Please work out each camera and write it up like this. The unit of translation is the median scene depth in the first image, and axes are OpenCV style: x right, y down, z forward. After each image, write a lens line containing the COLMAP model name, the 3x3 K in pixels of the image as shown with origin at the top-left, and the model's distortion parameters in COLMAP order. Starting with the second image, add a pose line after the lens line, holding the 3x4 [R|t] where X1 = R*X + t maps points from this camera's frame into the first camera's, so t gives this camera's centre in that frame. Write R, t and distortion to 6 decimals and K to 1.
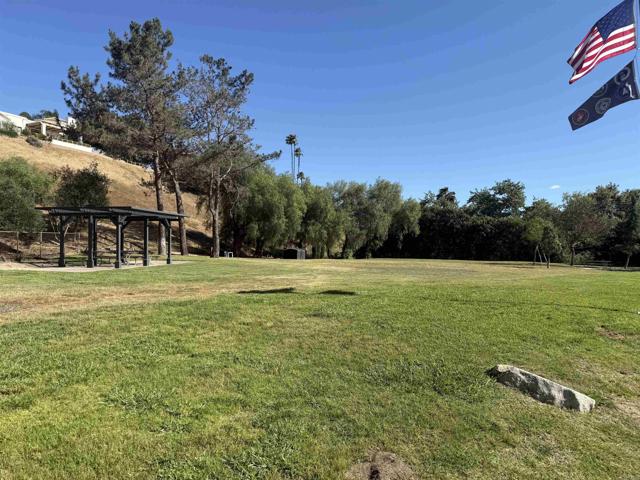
lens RADIAL K [[445.4, 0, 320.0], [0, 445.4, 240.0], [0, 0, 1]] dist [0.063692, -0.070160]
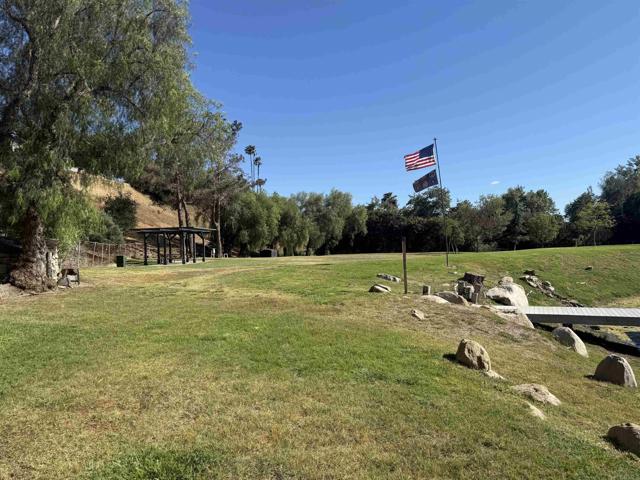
lens RADIAL K [[445.4, 0, 320.0], [0, 445.4, 240.0], [0, 0, 1]] dist [0.063692, -0.070160]
pose [[0.993852, -0.039345, 0.103491, -0.037839], [0.039266, 0.999225, 0.002805, -0.003469], [-0.103521, 0.001275, 0.994626, -0.224508]]
